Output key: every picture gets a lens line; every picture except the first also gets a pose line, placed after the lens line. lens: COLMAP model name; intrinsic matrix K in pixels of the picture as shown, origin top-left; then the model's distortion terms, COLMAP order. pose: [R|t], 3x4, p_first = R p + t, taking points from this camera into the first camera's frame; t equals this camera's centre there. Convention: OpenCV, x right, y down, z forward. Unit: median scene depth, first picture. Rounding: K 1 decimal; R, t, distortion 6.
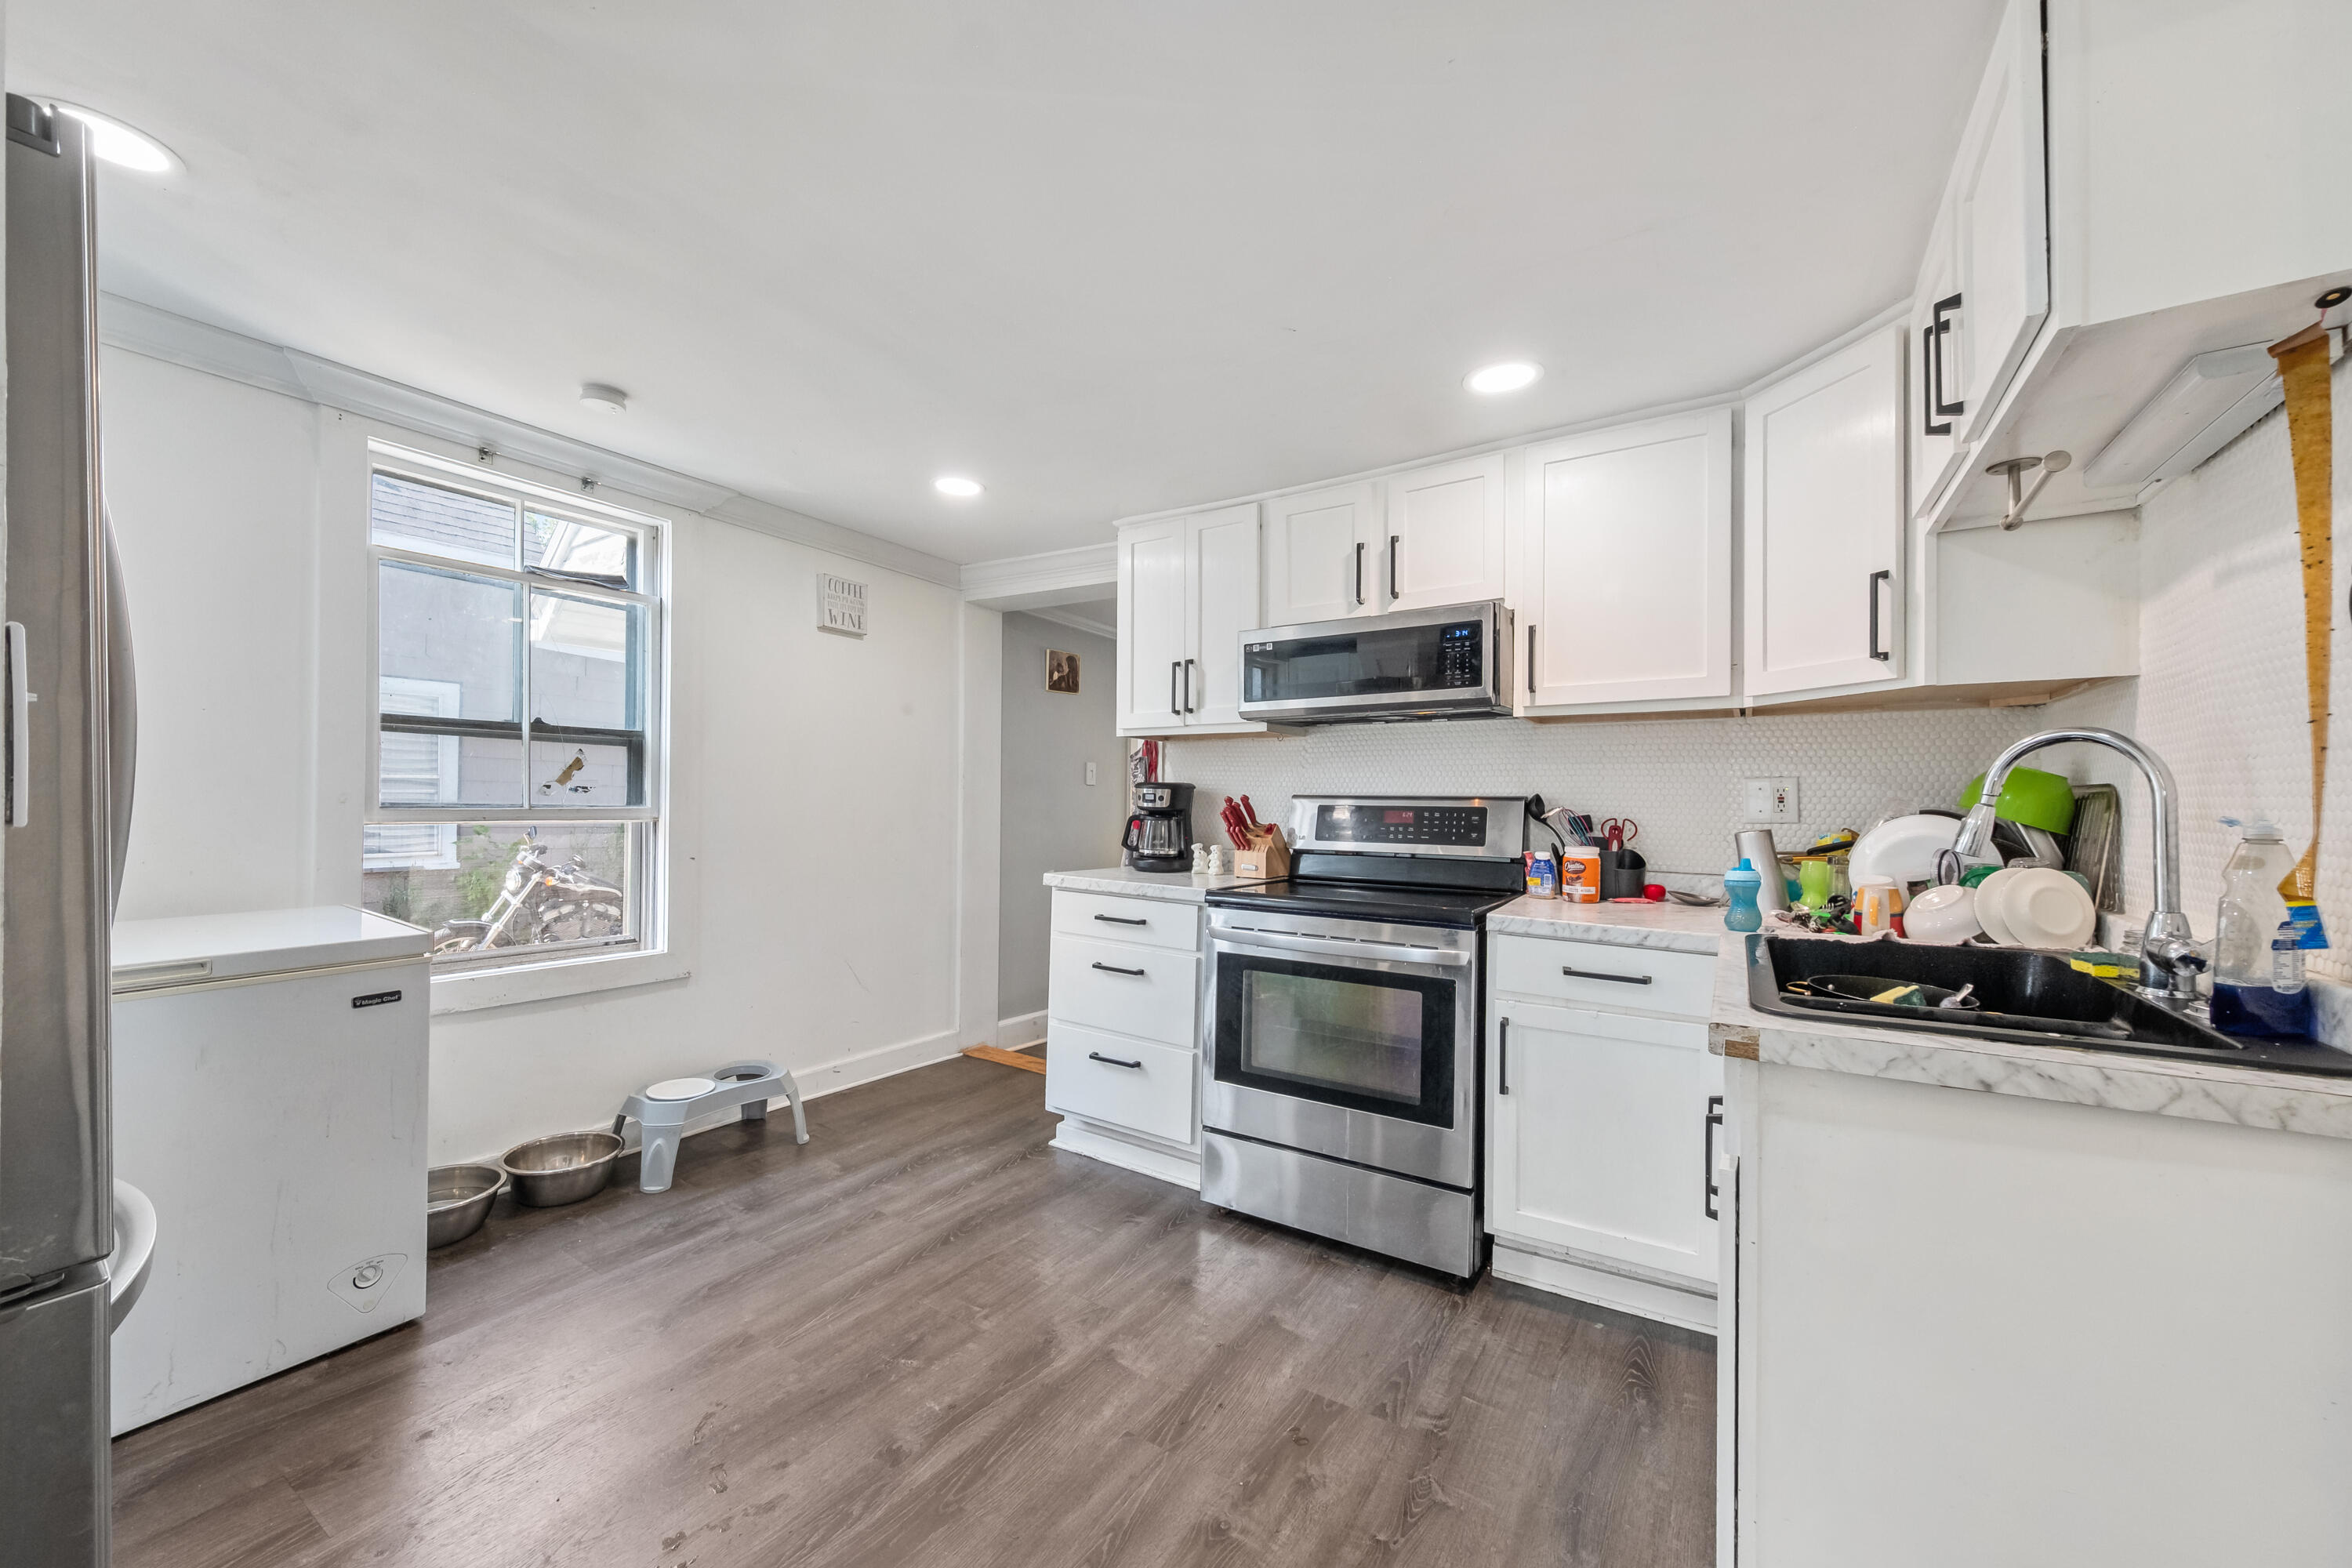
lens RADIAL K [[891.2, 0, 1169.6], [0, 891.2, 793.7], [0, 0, 1]] dist [0.003955, 0.000049]
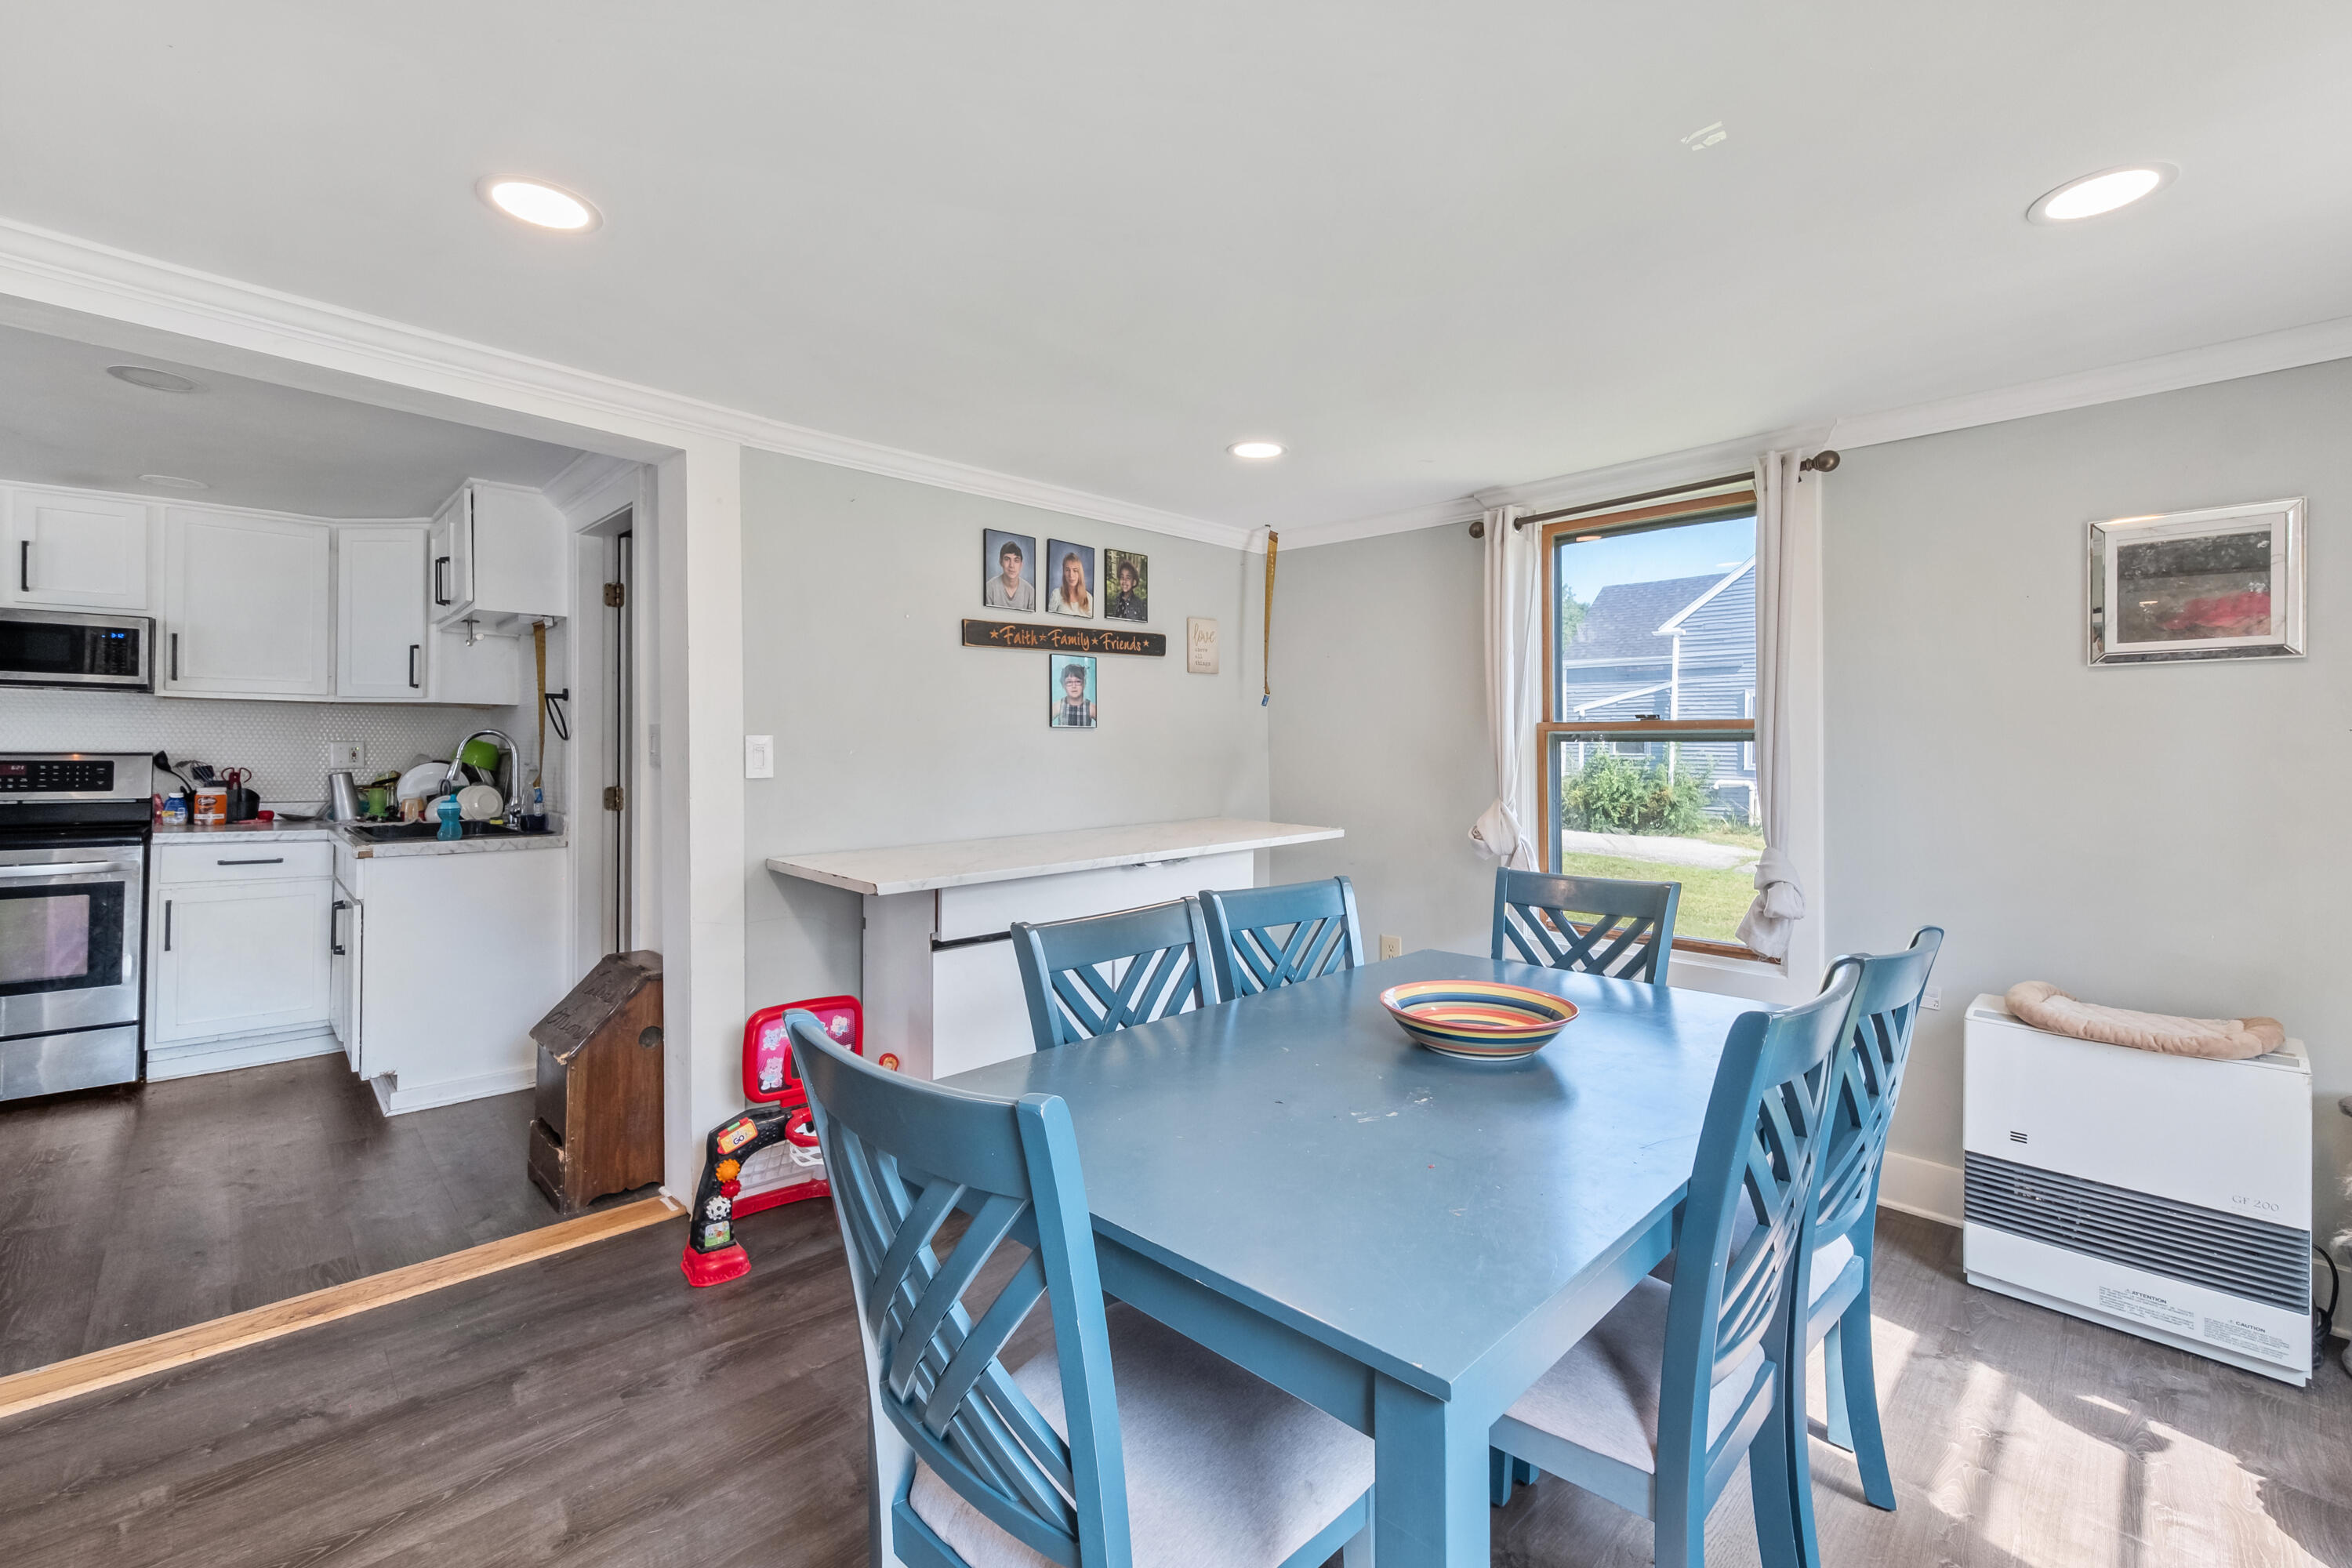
lens RADIAL K [[988.3, 0, 1171.2], [0, 988.3, 747.5], [0, 0, 1]] dist [0.002031, 0.000138]
pose [[0.236053, 0.002615, 0.971737, -0.699216], [-0.010826, 0.999941, -0.000061, -0.021174], [-0.971680, -0.010505, 0.236068, -0.854856]]
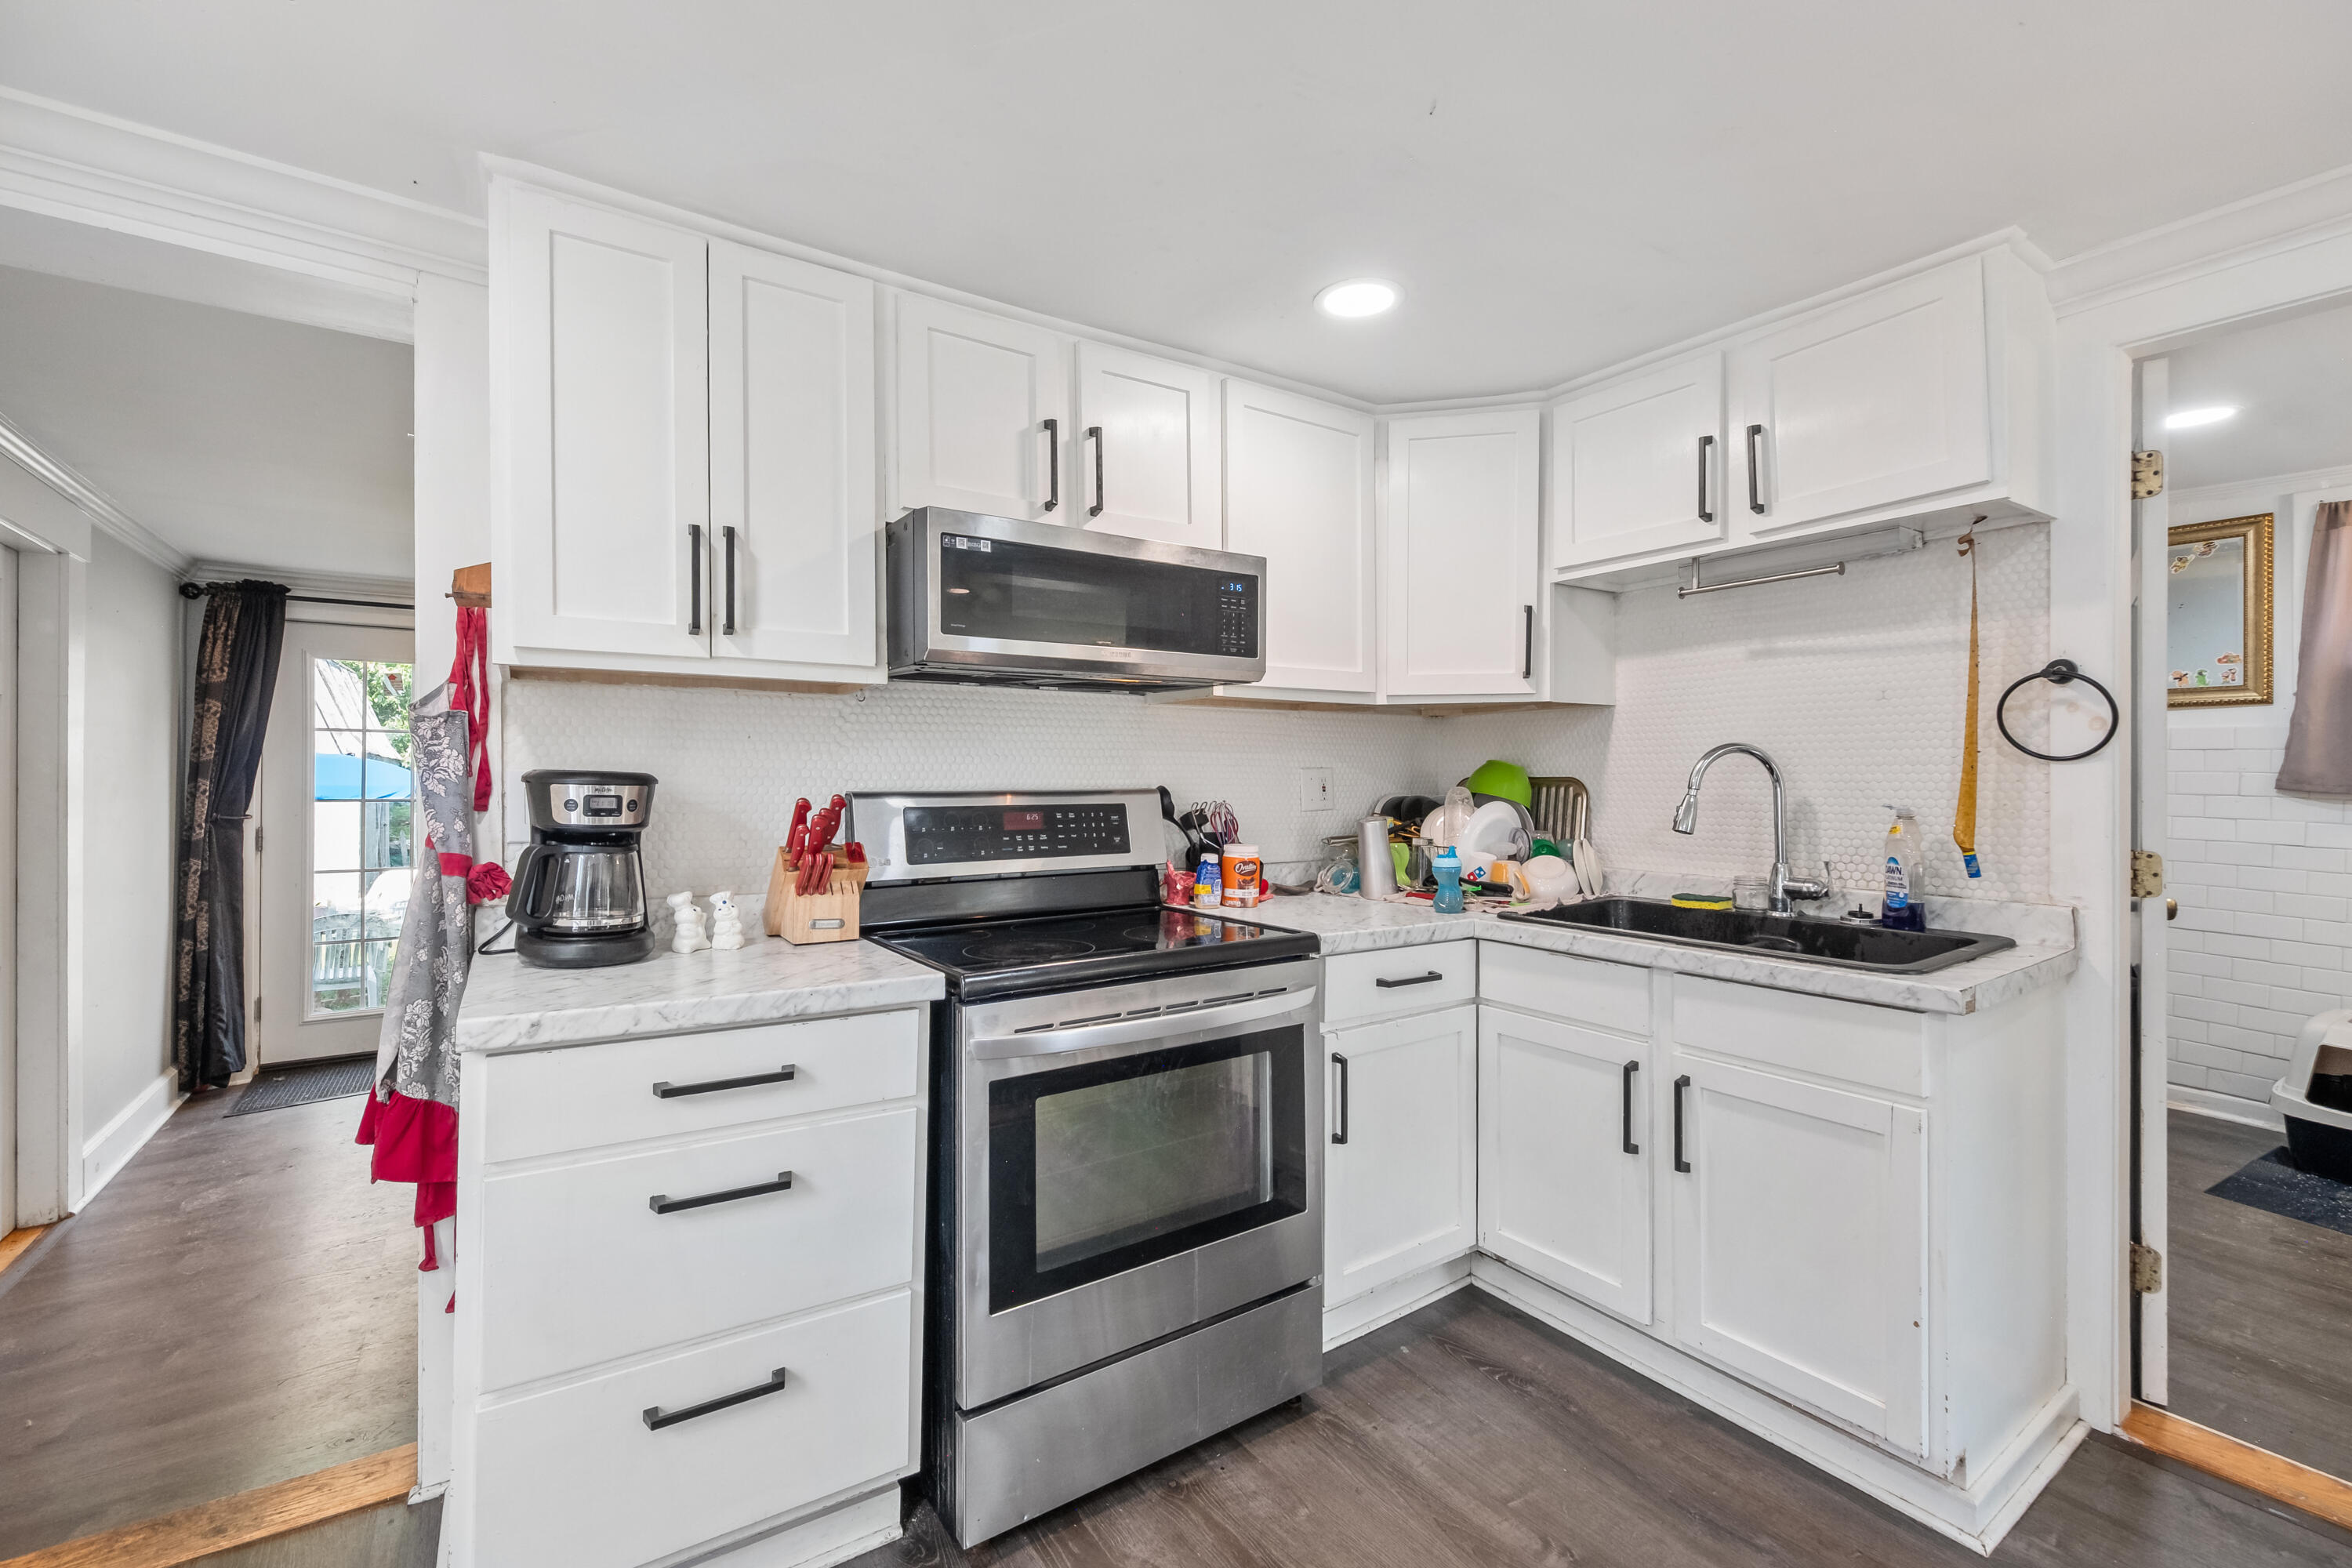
lens RADIAL K [[986.7, 0, 1169.3], [0, 986.7, 772.1], [0, 0, 1]] dist [0.003390, 0.000036]
pose [[0.396625, -0.005597, 0.917964, -0.450207], [-0.000367, 0.999980, 0.006256, -0.018938], [-0.917981, -0.002818, 0.396615, 0.633503]]
